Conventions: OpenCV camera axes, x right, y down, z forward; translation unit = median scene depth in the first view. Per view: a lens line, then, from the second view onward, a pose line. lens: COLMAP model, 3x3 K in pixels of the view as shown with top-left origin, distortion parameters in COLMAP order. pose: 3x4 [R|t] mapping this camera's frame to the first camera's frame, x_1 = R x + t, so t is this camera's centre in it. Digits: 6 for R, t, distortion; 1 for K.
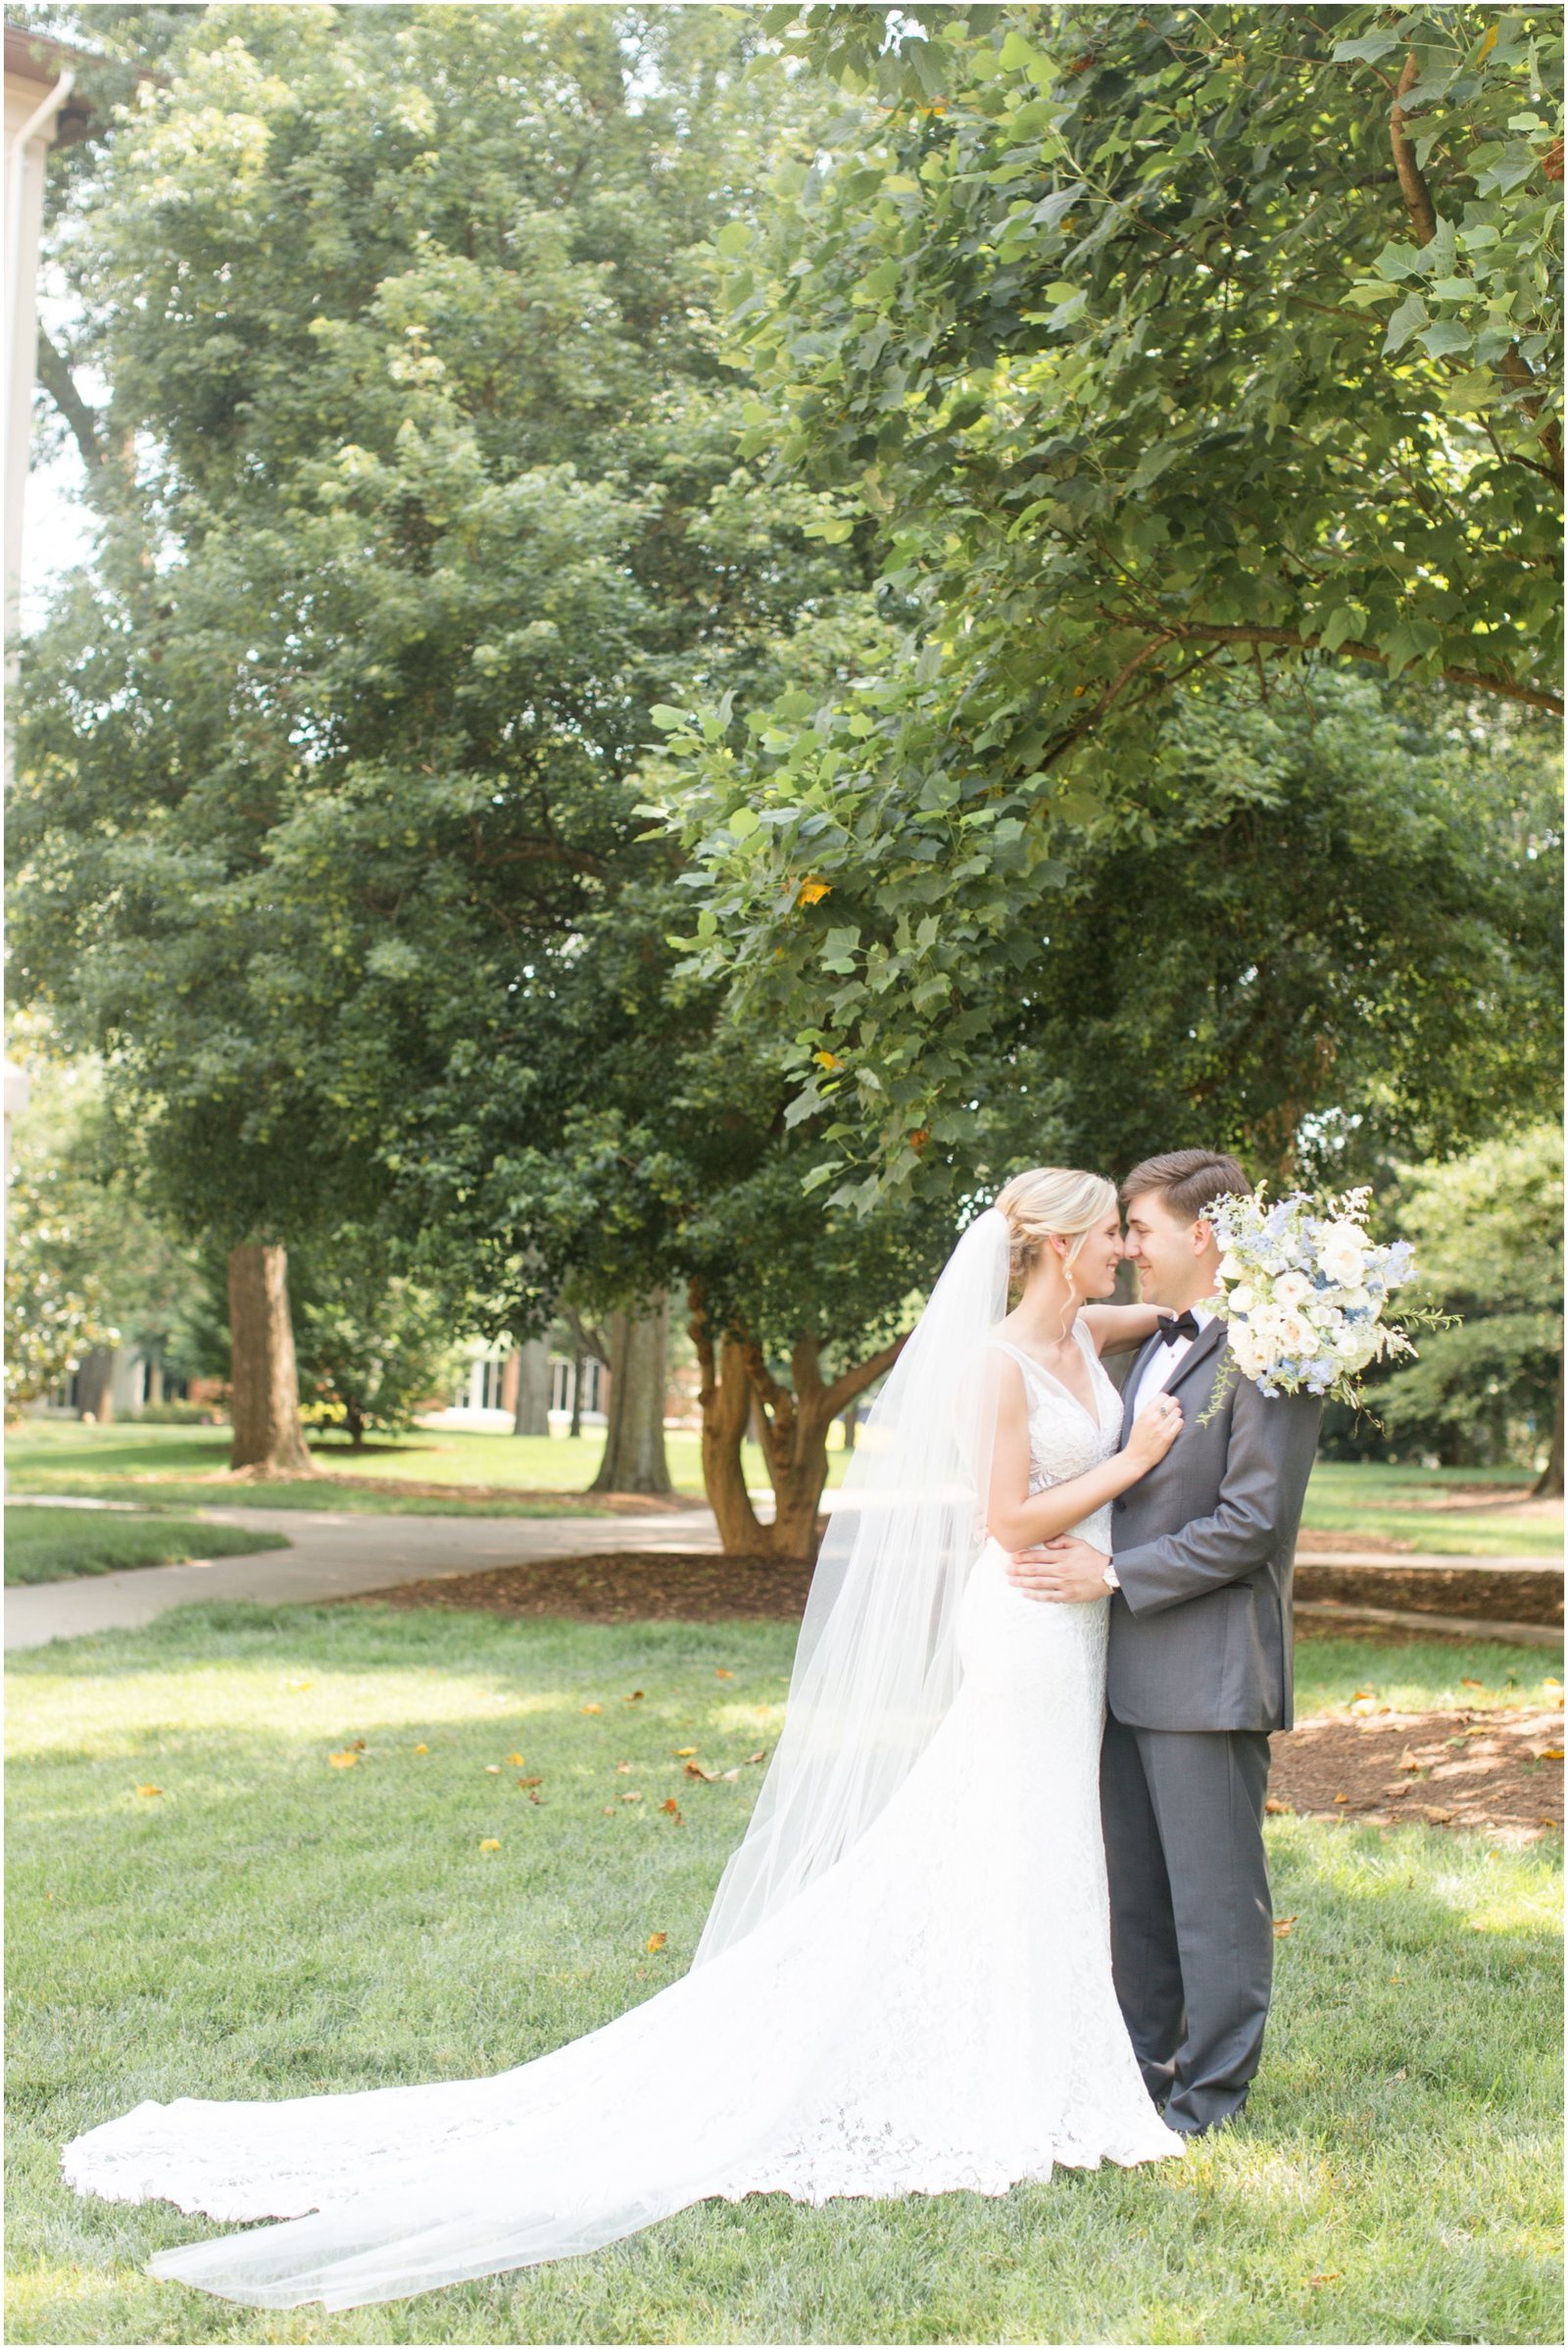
lens RADIAL K [[3572.1, 0, 784.0], [0, 3572.1, 1174.5], [0, 0, 1]] dist [0.066518, -0.006363]
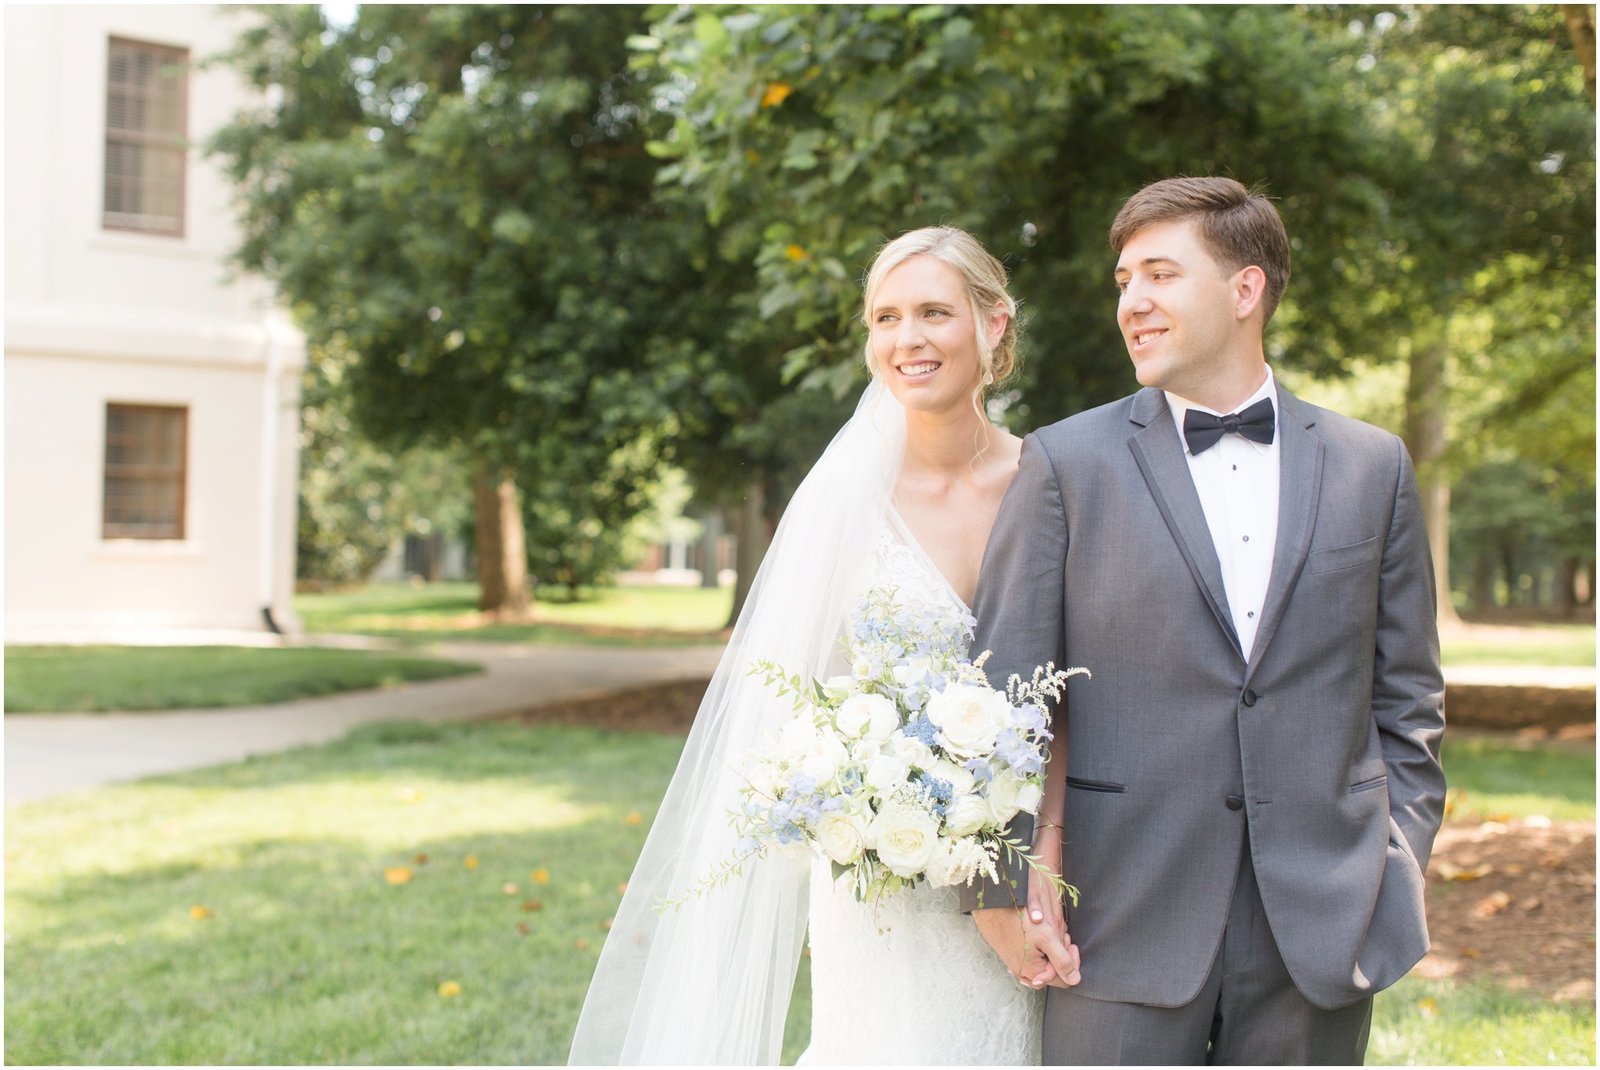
lens RADIAL K [[2283.6, 0, 800.0], [0, 2283.6, 535.0], [0, 0, 1]] dist [0.123809, -0.052025]
pose [[0.999329, -0.013944, -0.033877, 0.023743], [0.015608, 0.998658, 0.049389, 0.013465], [0.033142, -0.049885, 0.998205, 0.188763]]
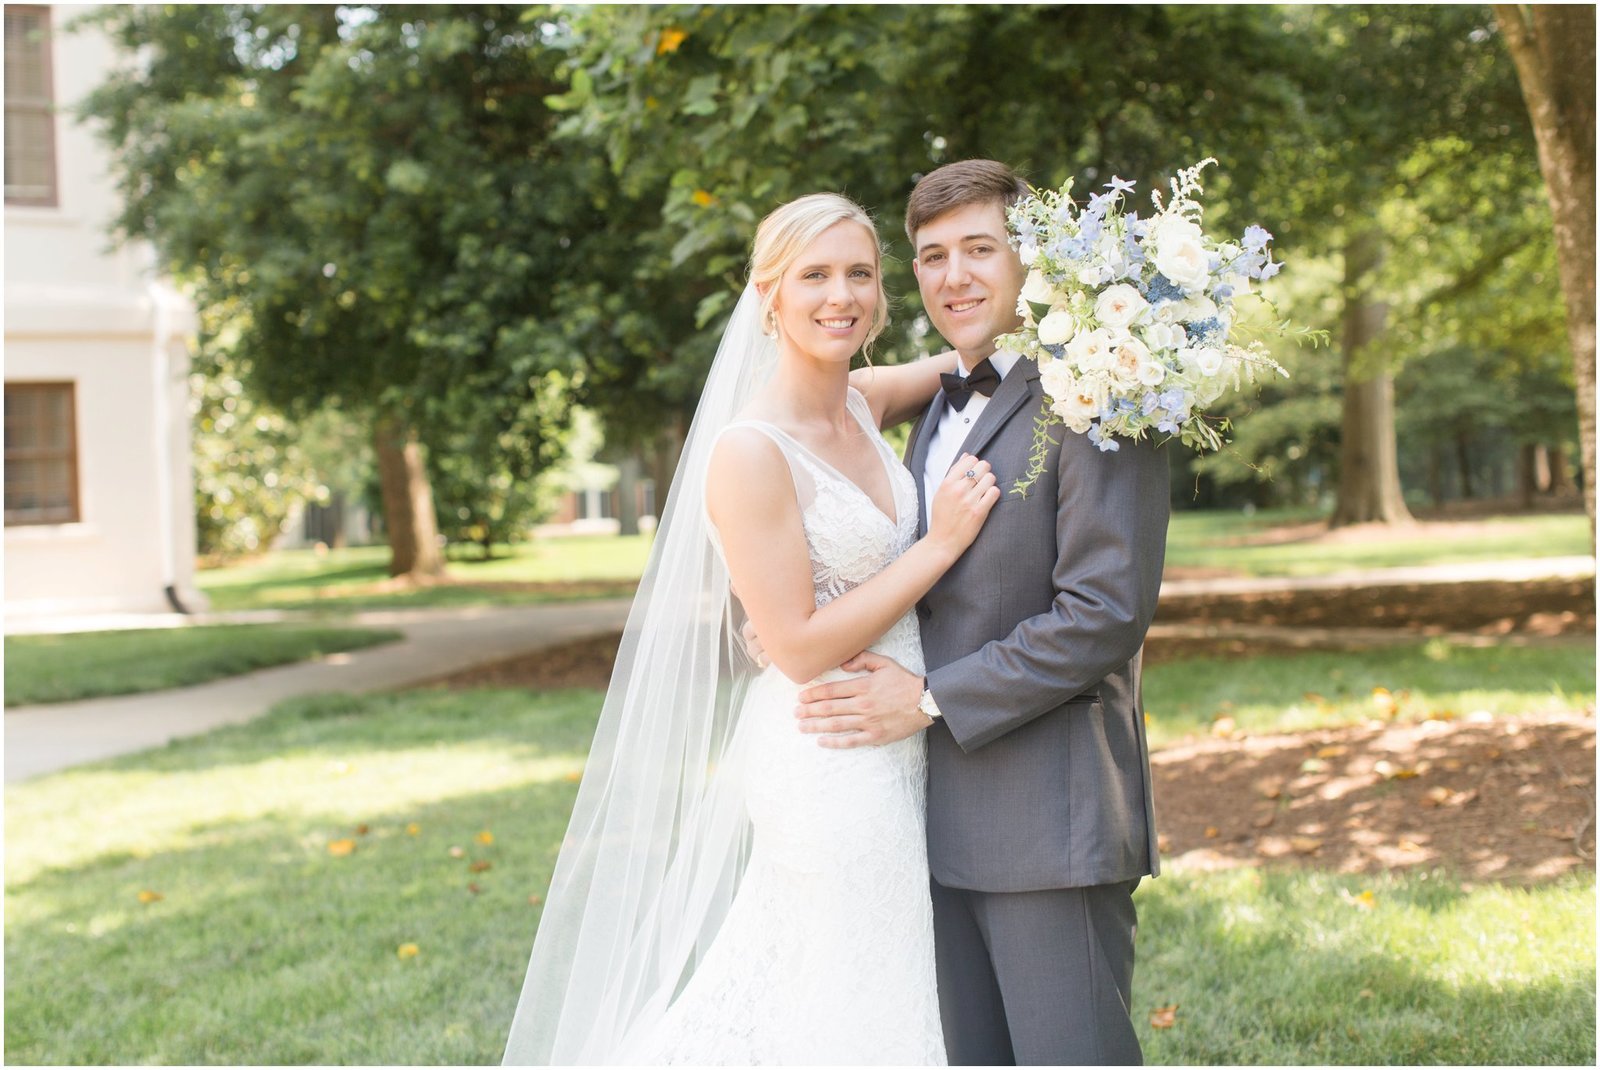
lens RADIAL K [[2415.3, 0, 768.2], [0, 2415.3, 460.4], [0, 0, 1]] dist [0.119745, 0.102395]
pose [[0.996805, -0.078635, -0.014016, 0.024035], [0.079198, 0.995814, 0.045625, 0.011198], [0.010369, -0.046589, 0.998860, 0.164033]]
